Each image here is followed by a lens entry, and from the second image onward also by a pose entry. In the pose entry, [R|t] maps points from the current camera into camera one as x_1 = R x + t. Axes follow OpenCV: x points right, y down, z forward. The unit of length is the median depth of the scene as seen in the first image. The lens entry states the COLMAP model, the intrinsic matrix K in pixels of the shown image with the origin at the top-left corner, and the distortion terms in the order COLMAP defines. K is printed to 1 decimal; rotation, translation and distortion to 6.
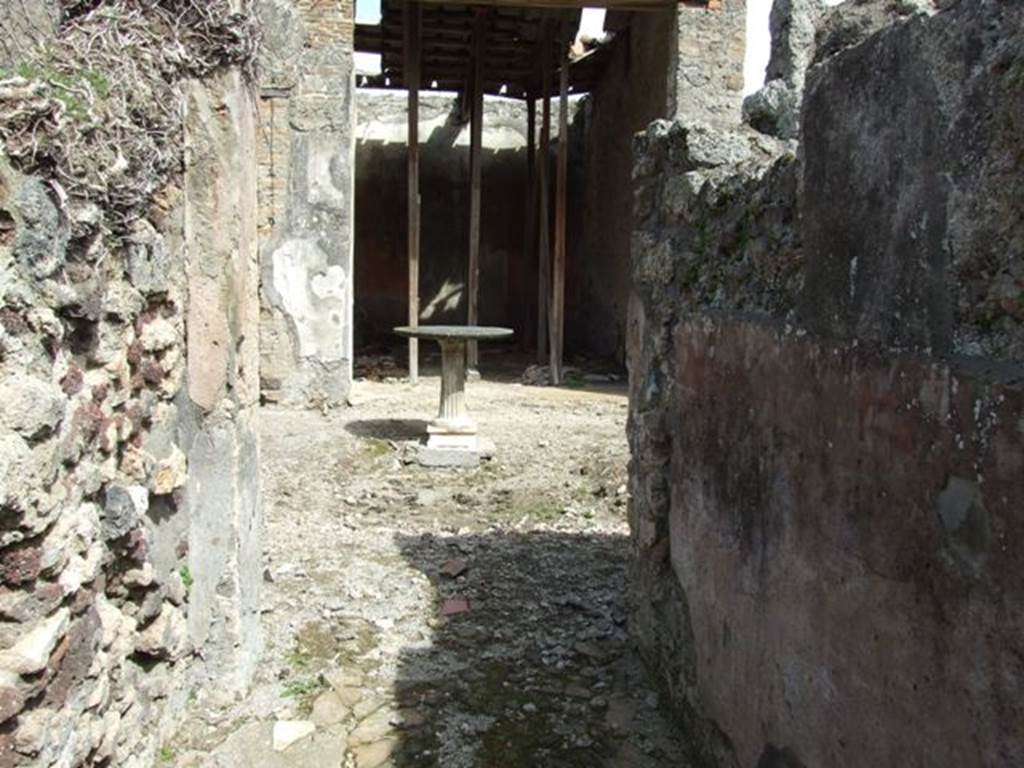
lens RADIAL K [[887.6, 0, 509.8], [0, 887.6, 378.4], [0, 0, 1]] dist [-0.048440, 0.050507]
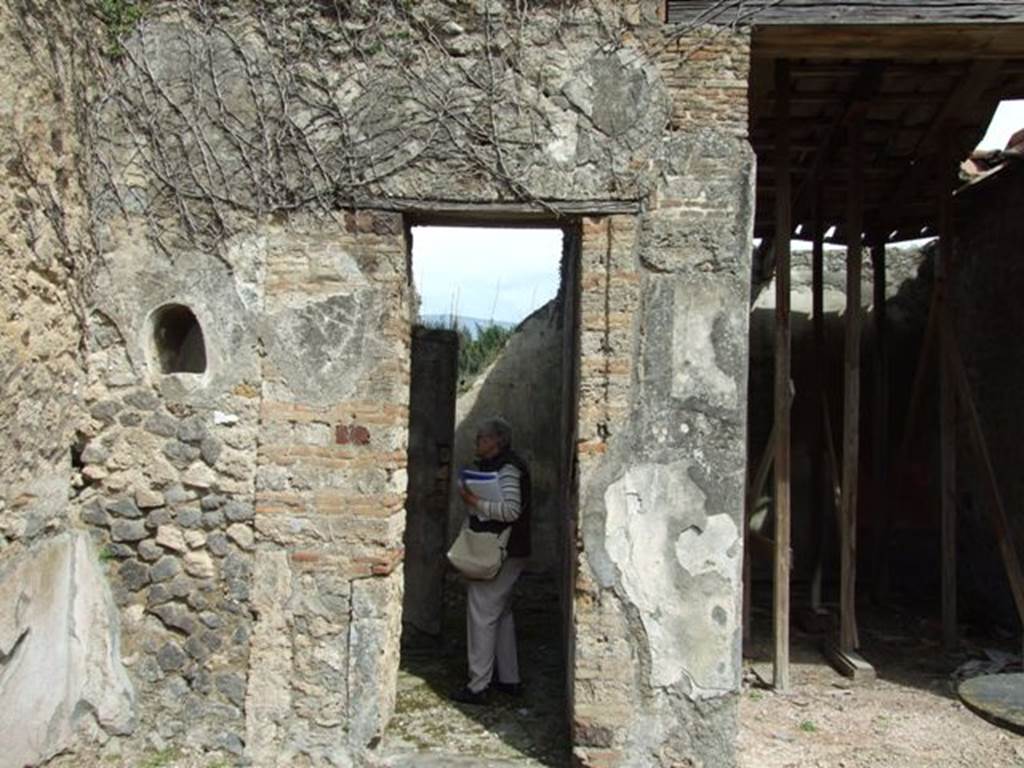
lens RADIAL K [[887.6, 0, 509.8], [0, 887.6, 378.4], [0, 0, 1]] dist [-0.048440, 0.050507]
pose [[0.985680, -0.001233, -0.168621, -0.235194], [-0.029603, 0.983178, -0.180237, -0.109455], [0.166007, 0.182648, 0.969062, 0.452015]]
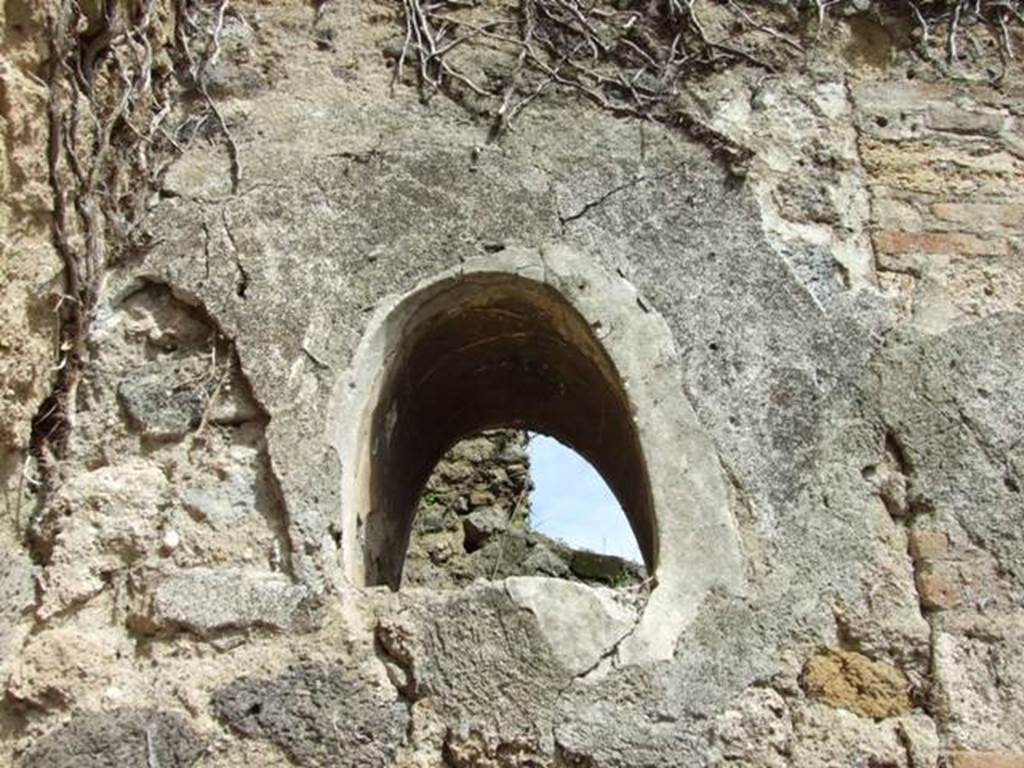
lens RADIAL K [[887.6, 0, 509.8], [0, 887.6, 378.4], [0, 0, 1]] dist [-0.048440, 0.050507]
pose [[0.994846, -0.004050, -0.101319, -0.530712], [-0.050099, 0.849094, -0.525860, -0.170583], [0.088159, 0.528226, 0.844515, 0.856495]]
